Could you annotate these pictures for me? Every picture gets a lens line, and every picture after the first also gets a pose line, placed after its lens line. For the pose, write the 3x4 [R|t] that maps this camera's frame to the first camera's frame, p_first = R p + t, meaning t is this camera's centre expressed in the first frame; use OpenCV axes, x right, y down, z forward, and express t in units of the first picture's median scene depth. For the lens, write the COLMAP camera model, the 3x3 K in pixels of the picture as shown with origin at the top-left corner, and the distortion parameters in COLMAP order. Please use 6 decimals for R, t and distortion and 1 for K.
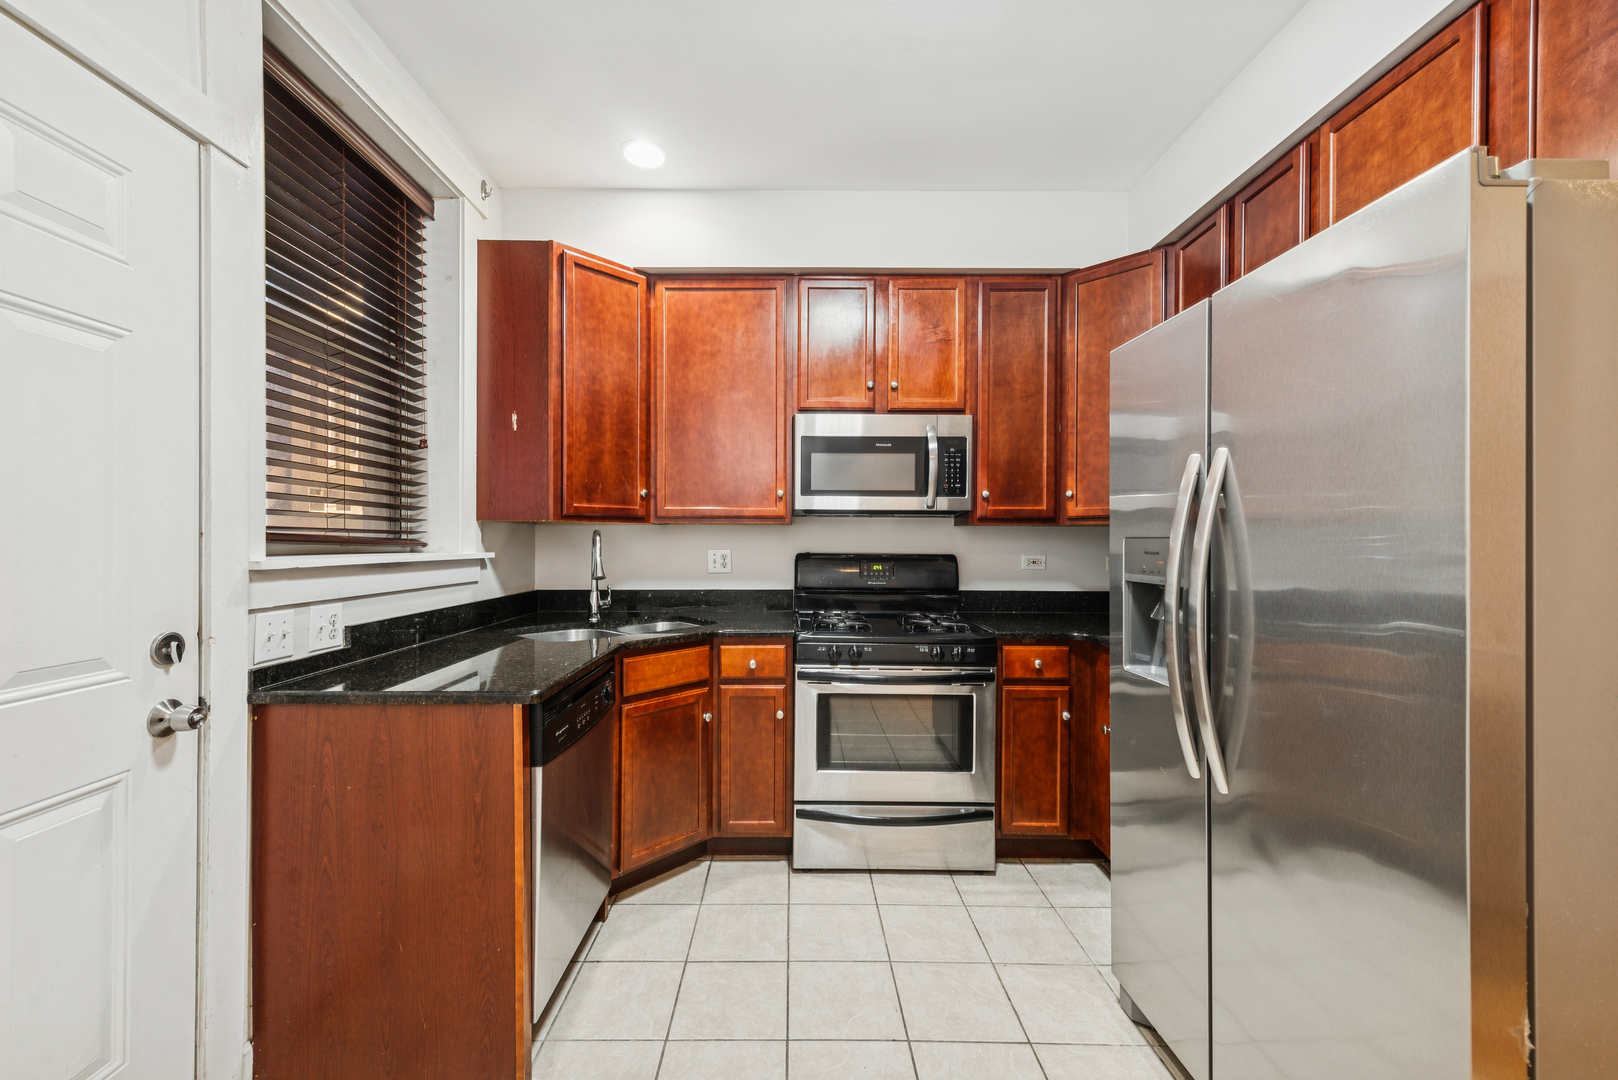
lens RADIAL K [[650.4, 0, 796.2], [0, 650.4, 552.0], [0, 0, 1]] dist [0.012710, -0.005855]
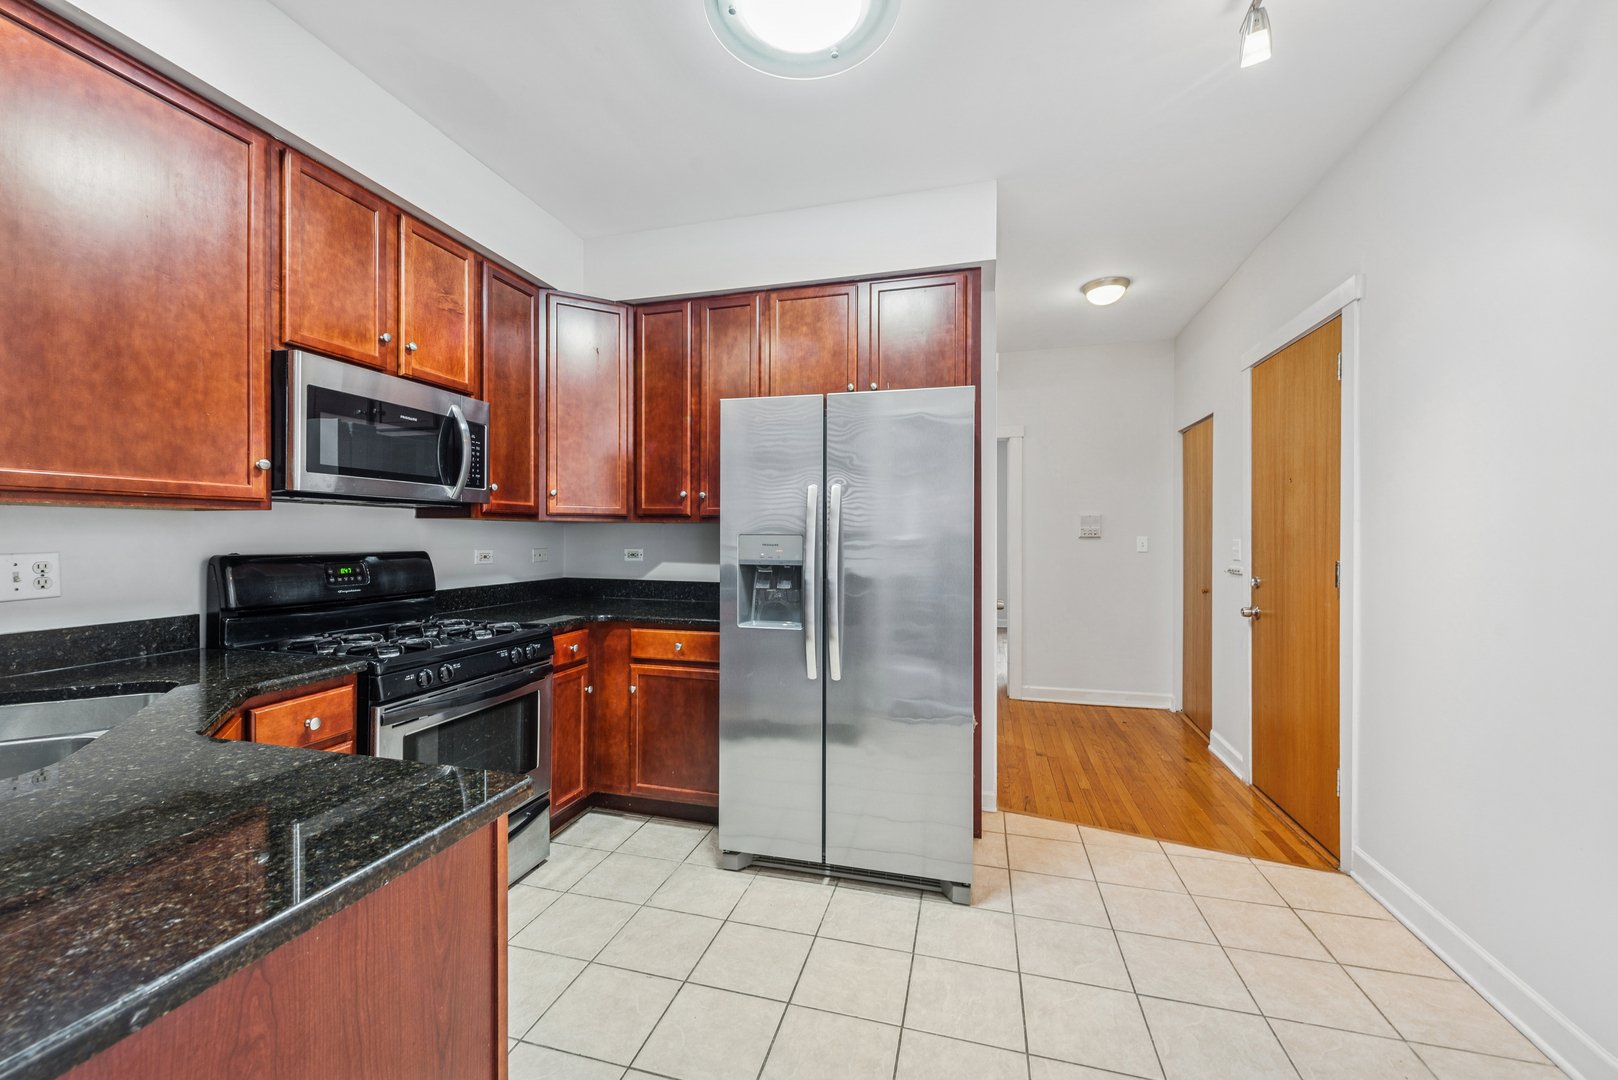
lens RADIAL K [[650.4, 0, 796.2], [0, 650.4, 552.0], [0, 0, 1]] dist [0.012710, -0.005855]
pose [[0.257058, -0.027858, 0.965994, -0.539525], [0.012832, 0.999595, 0.025412, -0.012557], [-0.966311, 0.005863, 0.257311, 0.328271]]
